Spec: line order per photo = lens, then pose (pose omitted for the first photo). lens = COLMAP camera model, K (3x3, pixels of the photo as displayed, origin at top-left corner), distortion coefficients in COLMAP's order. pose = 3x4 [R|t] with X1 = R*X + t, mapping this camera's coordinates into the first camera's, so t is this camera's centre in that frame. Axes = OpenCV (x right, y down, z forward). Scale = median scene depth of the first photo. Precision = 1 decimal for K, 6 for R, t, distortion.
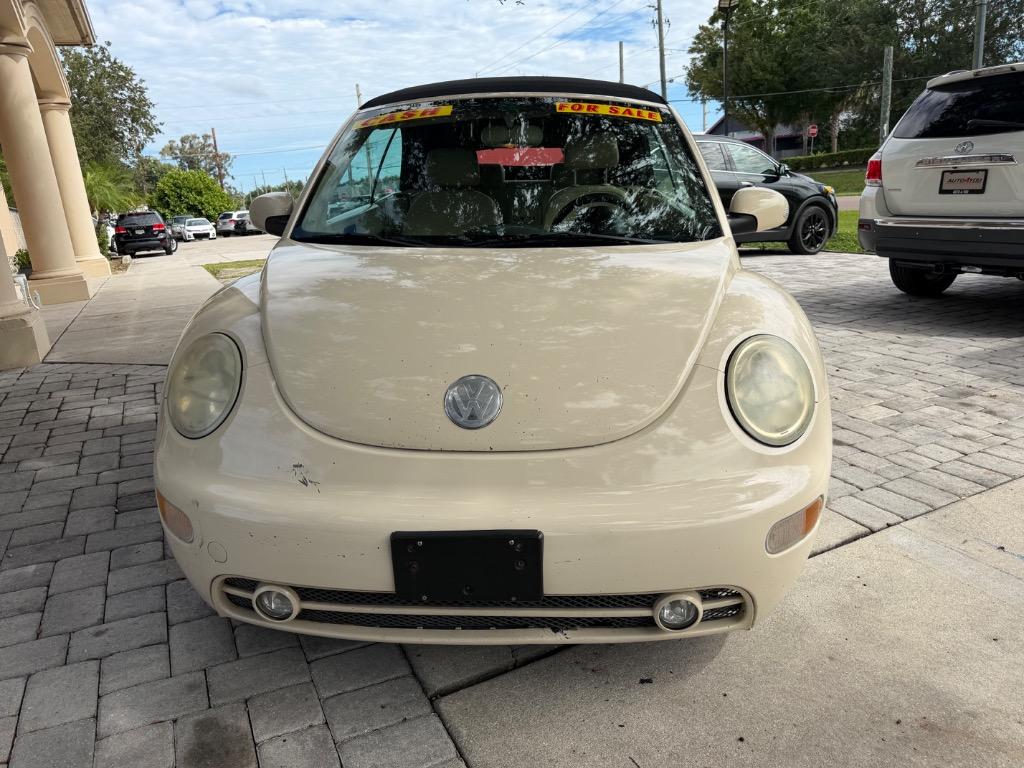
lens RADIAL K [[781.2, 0, 509.5], [0, 781.2, 390.4], [0, 0, 1]] dist [0.009287, -0.012426]
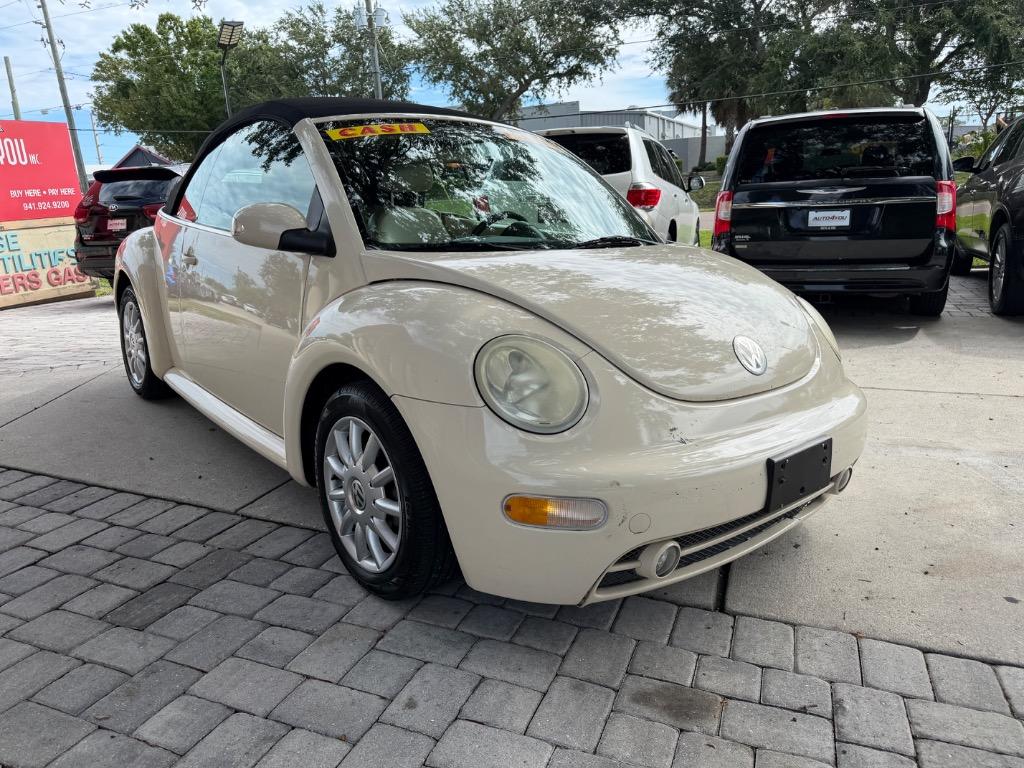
lens RADIAL K [[781.2, 0, 509.5], [0, 781.2, 390.4], [0, 0, 1]] dist [0.009287, -0.012426]
pose [[0.701888, -0.148724, 0.696588, -0.132496], [0.182889, 0.982801, 0.025550, -0.003530], [-0.688407, 0.109465, 0.717017, 0.037867]]
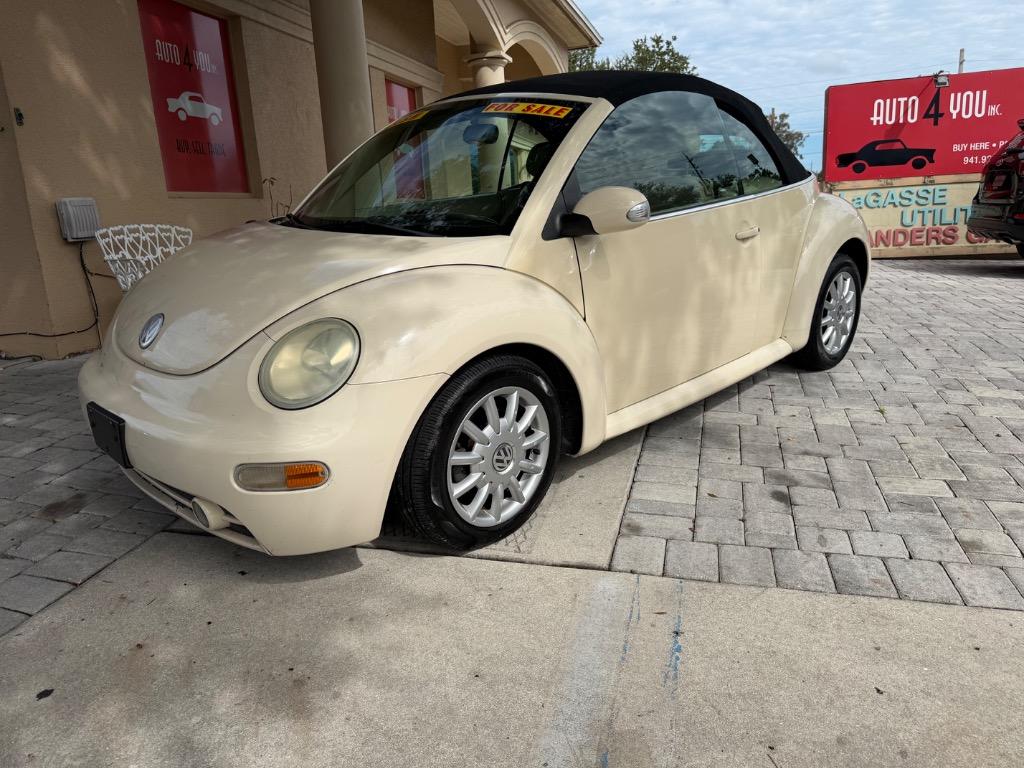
lens RADIAL K [[781.2, 0, 509.5], [0, 781.2, 390.4], [0, 0, 1]] dist [0.009287, -0.012426]
pose [[0.717594, 0.196733, -0.668098, 0.159252], [-0.177932, 0.979227, 0.097237, -0.015798], [0.673350, 0.049099, 0.737692, 0.040419]]
